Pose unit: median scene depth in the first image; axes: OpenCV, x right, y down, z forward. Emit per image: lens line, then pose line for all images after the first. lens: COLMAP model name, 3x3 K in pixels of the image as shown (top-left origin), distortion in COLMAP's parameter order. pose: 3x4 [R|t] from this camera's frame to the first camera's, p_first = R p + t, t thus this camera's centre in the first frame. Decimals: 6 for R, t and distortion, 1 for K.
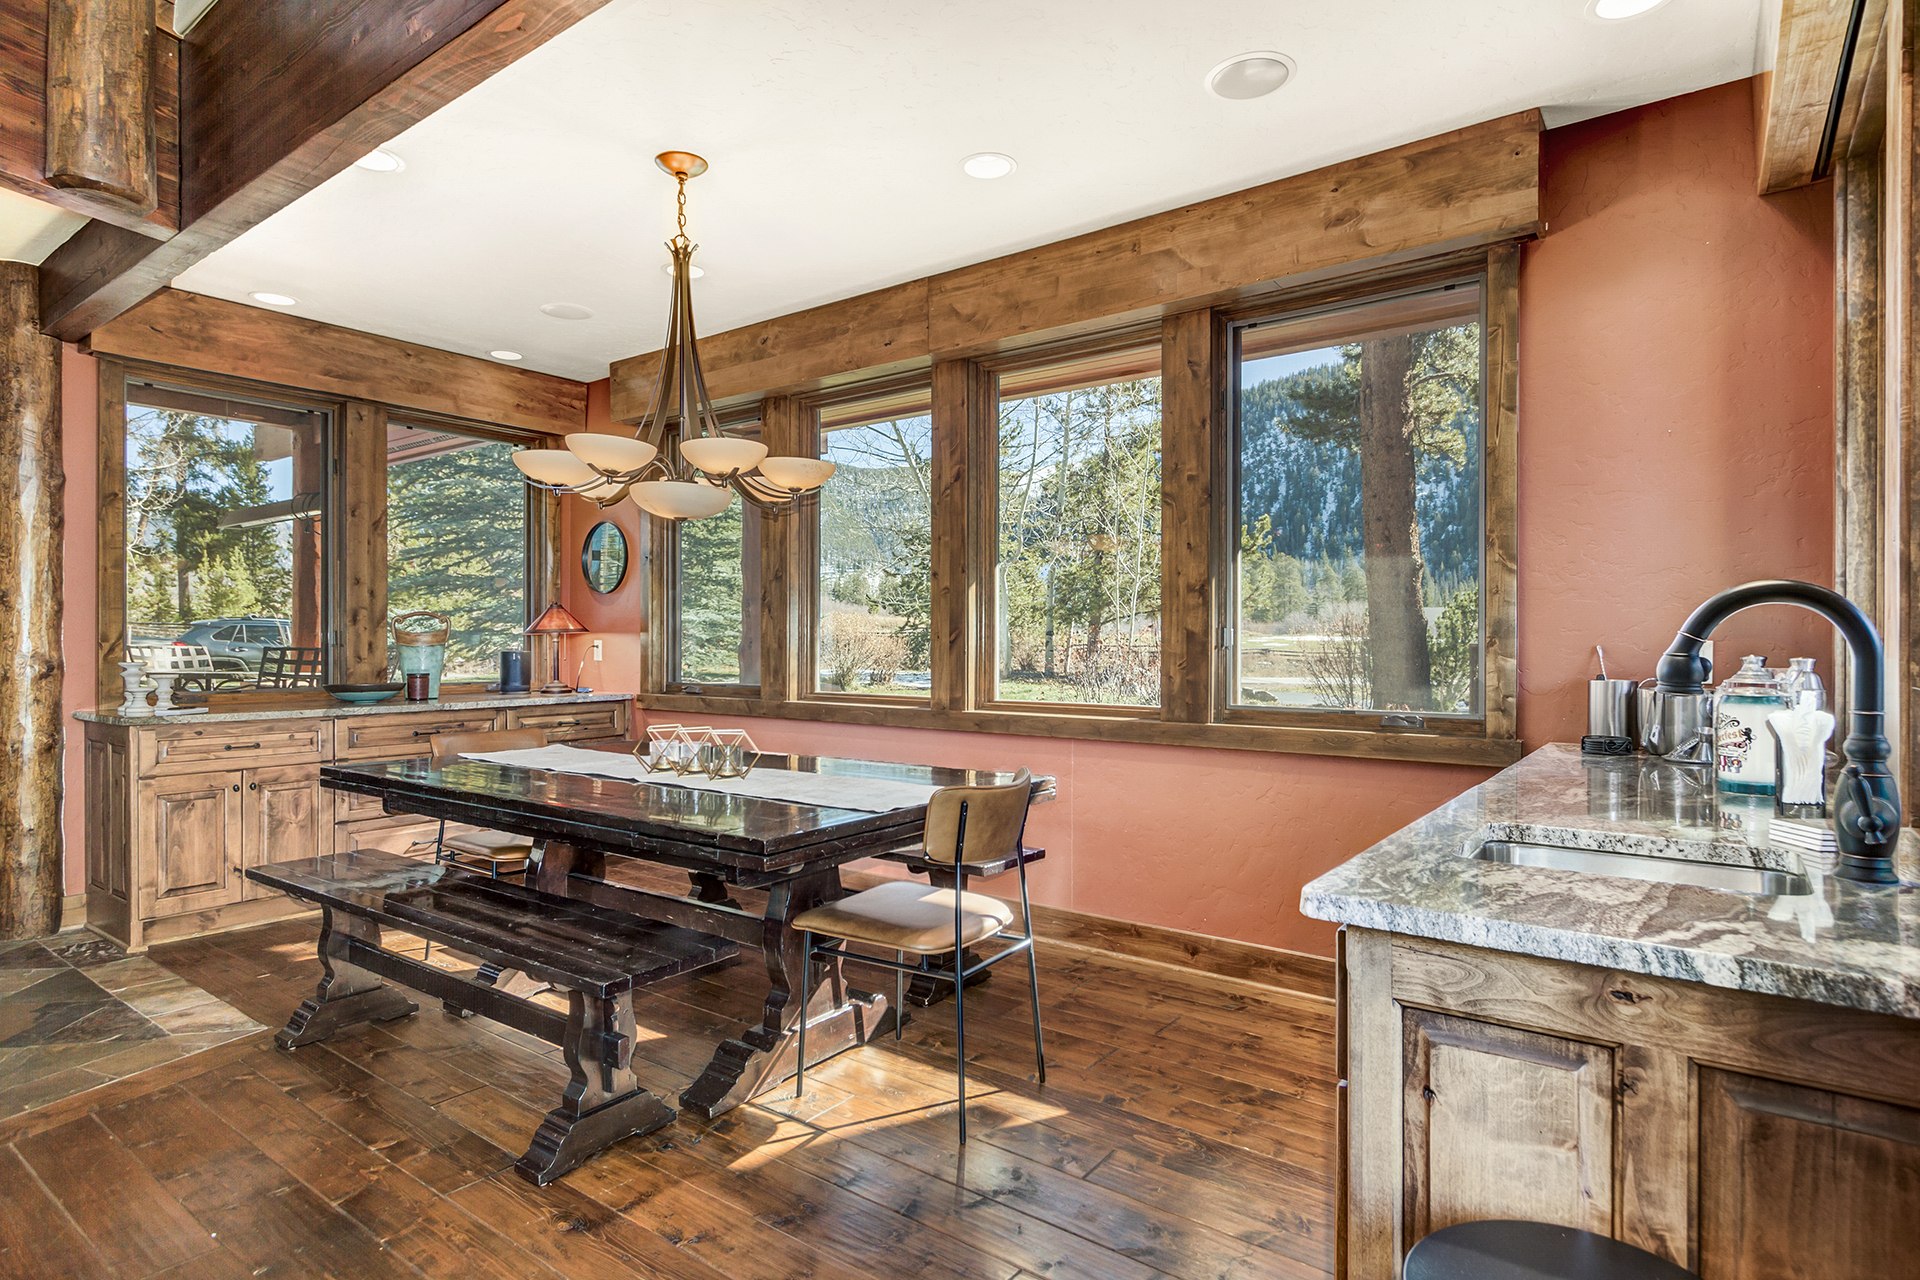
lens RADIAL K [[1003.2, 0, 960.3], [0, 1003.2, 650.9], [0, 0, 1]] dist [0.005675, 0.000352]
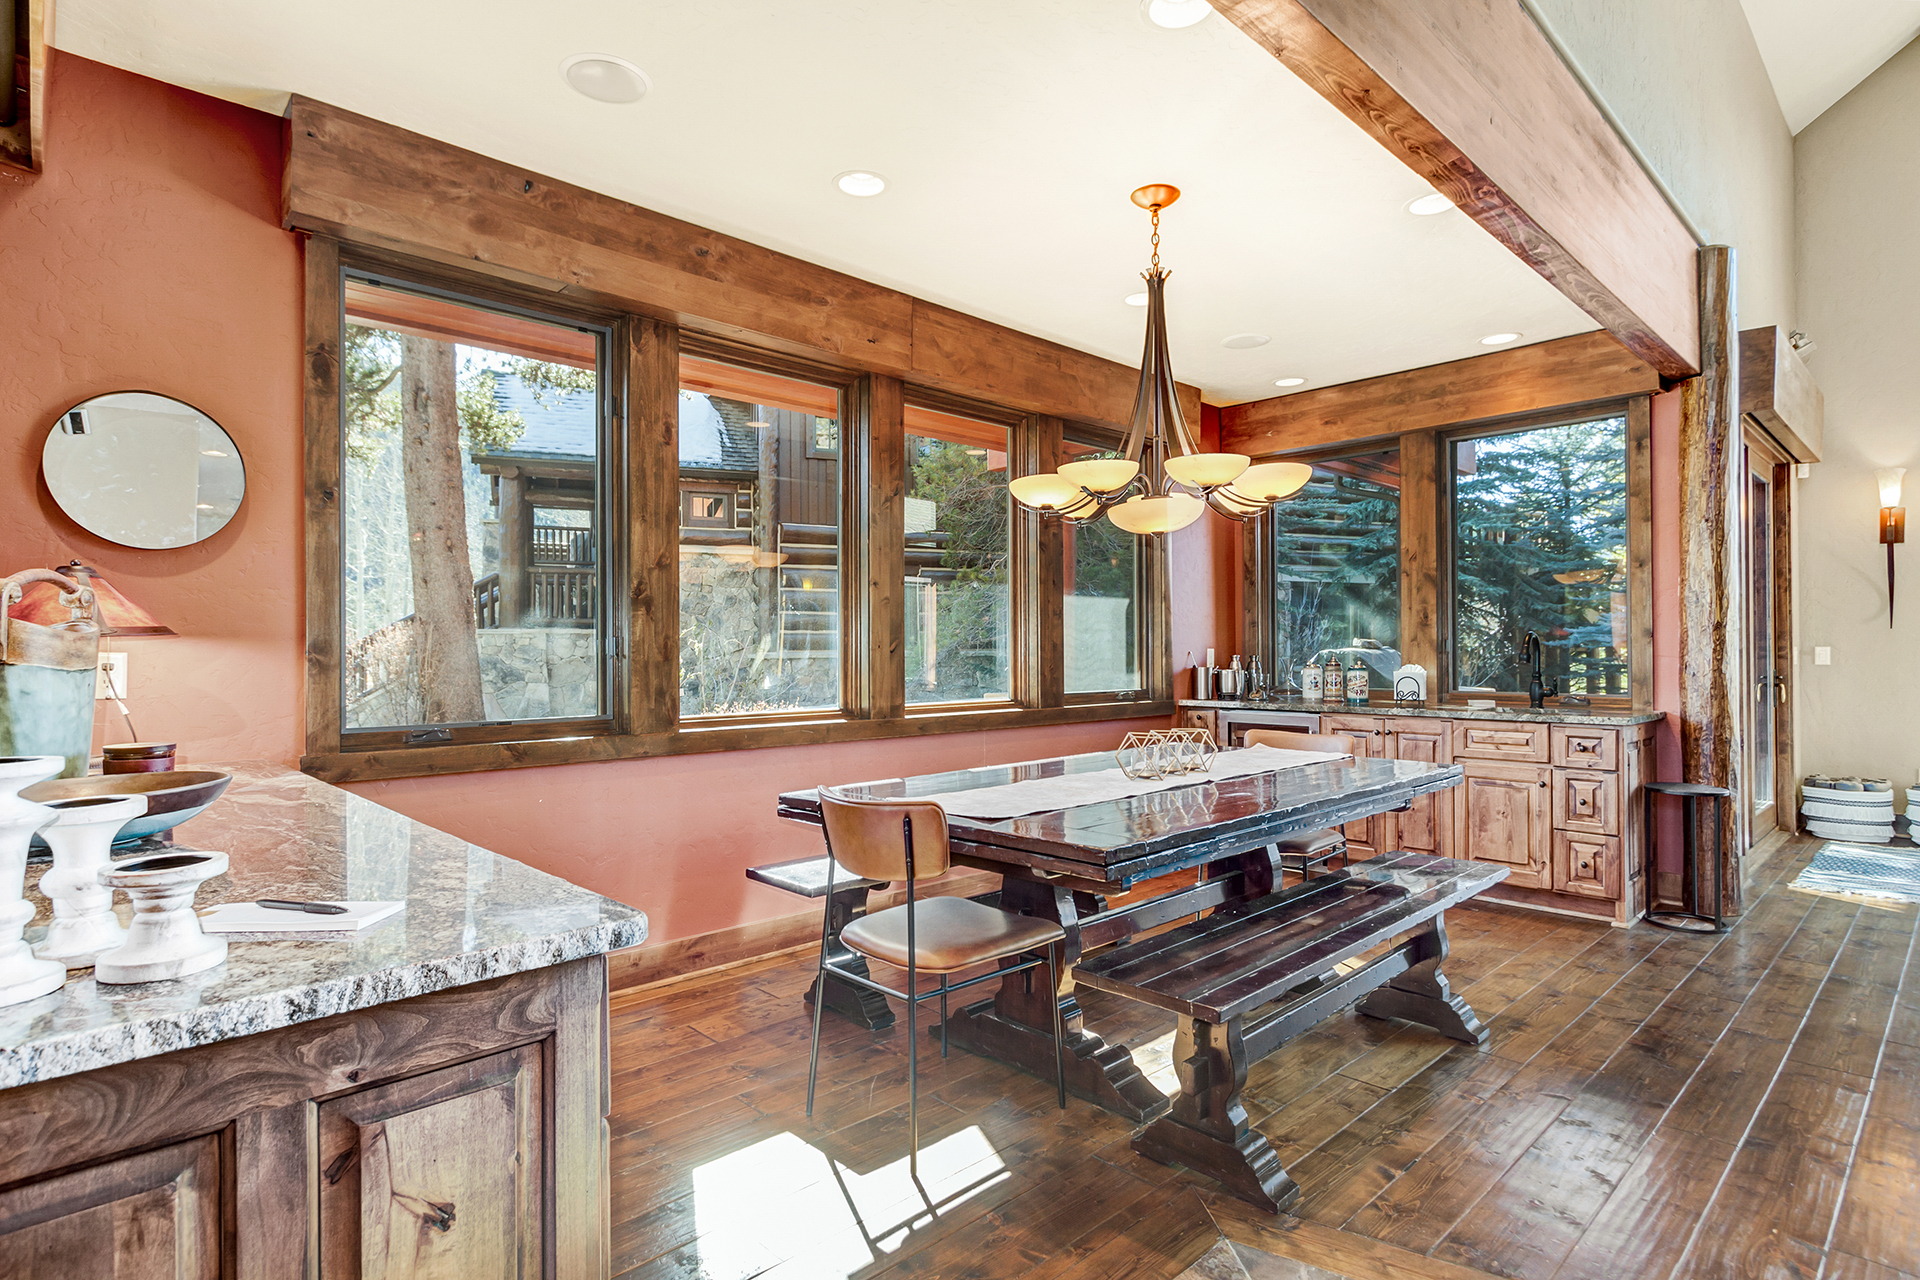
lens RADIAL K [[997.4, 0, 947.6], [0, 997.4, 631.7], [0, 0, 1]] dist [0.011028, -0.005590]
pose [[0.170758, 0.013763, 0.985217, -1.088449], [0.008507, 0.999845, -0.015442, -0.014365], [-0.985276, 0.011018, 0.170614, 0.841291]]
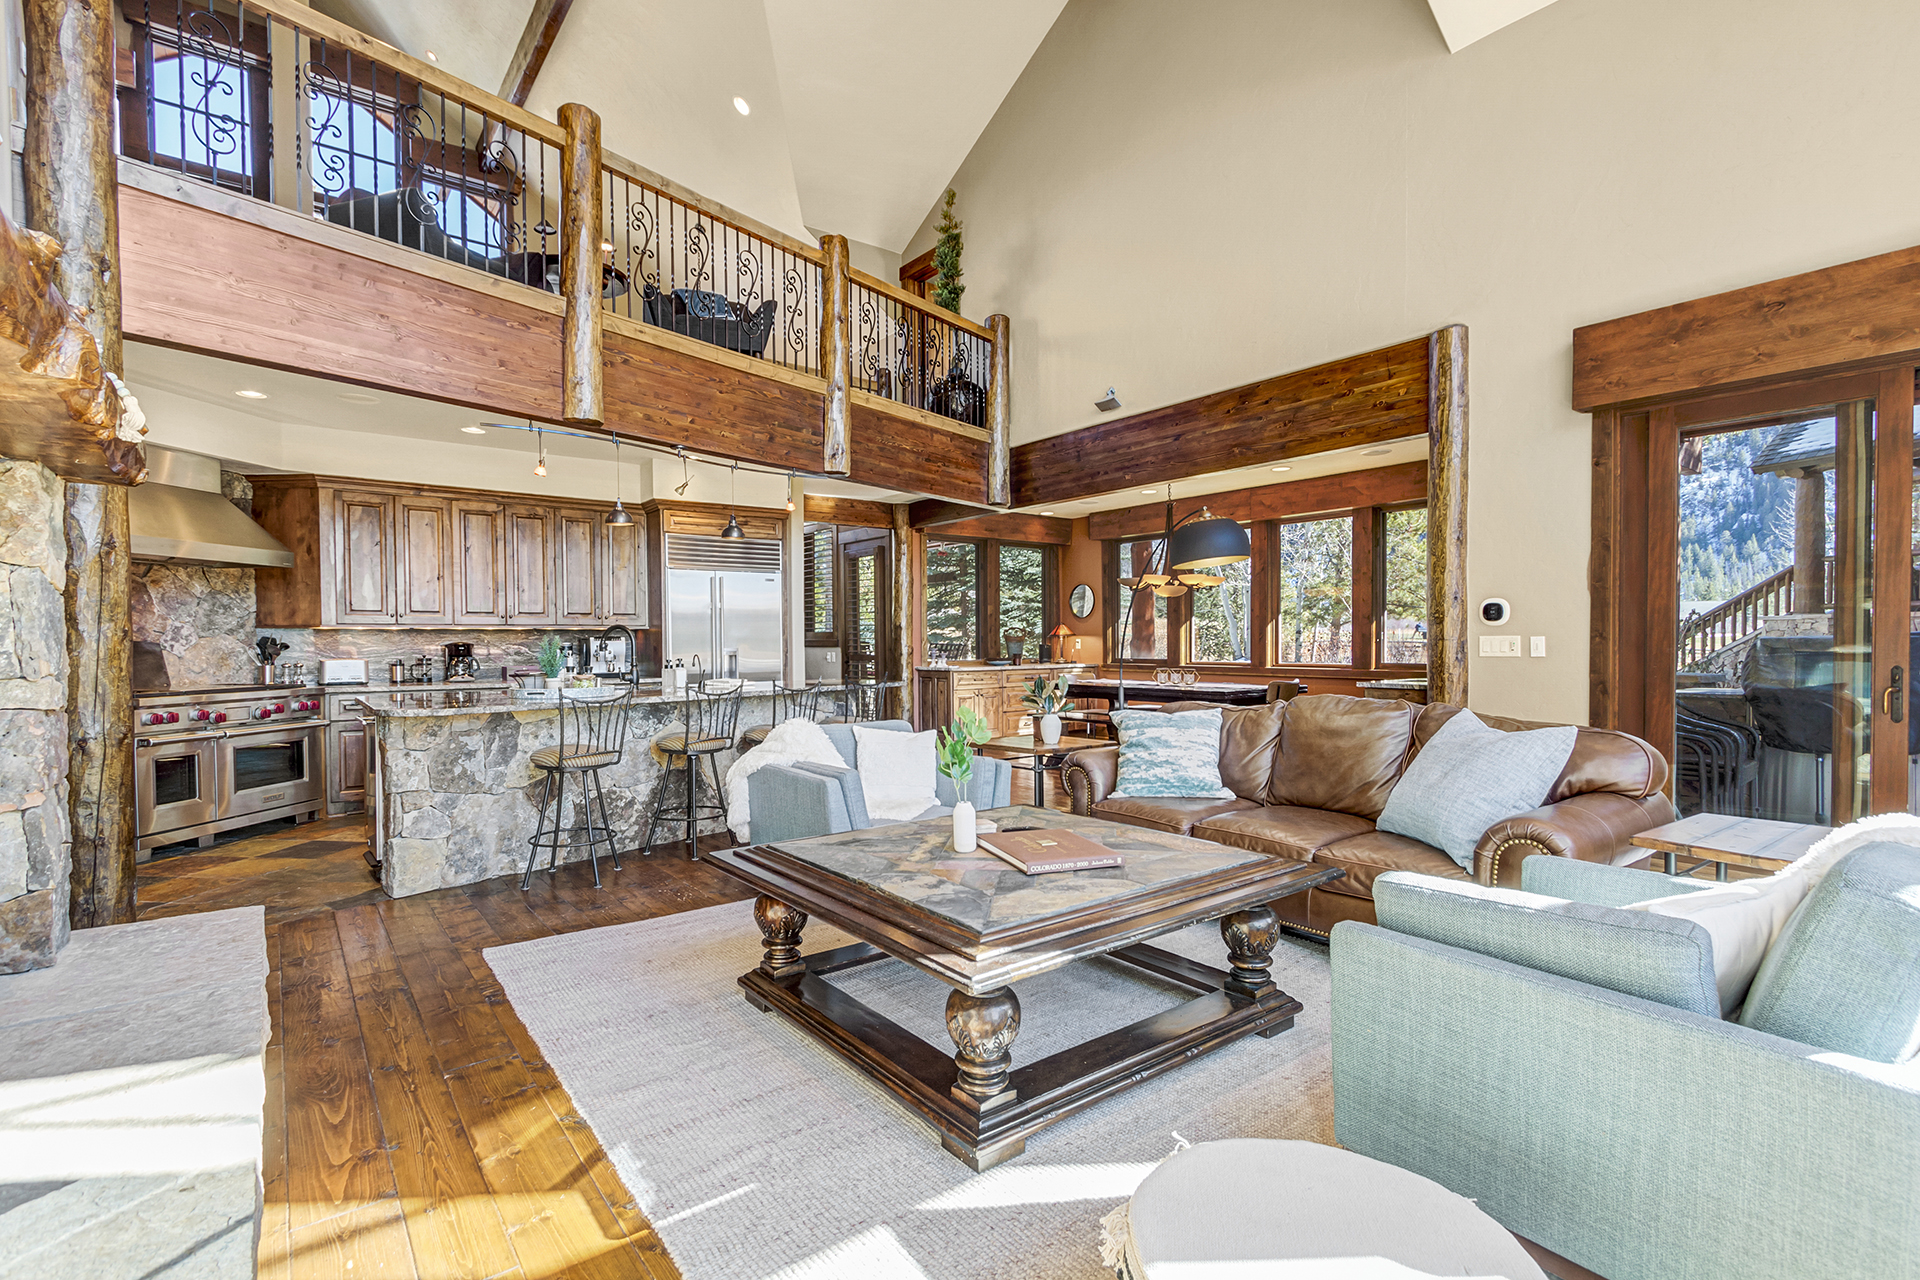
lens RADIAL K [[891.1, 0, 956.8], [0, 891.1, 649.7], [0, 0, 1]] dist [0.008905, -0.005881]
pose [[0.962557, -0.004091, -0.271050, -0.128516], [0.004283, 0.999991, 0.000117, 0.014059], [0.271047, -0.001274, 0.962565, -1.233218]]
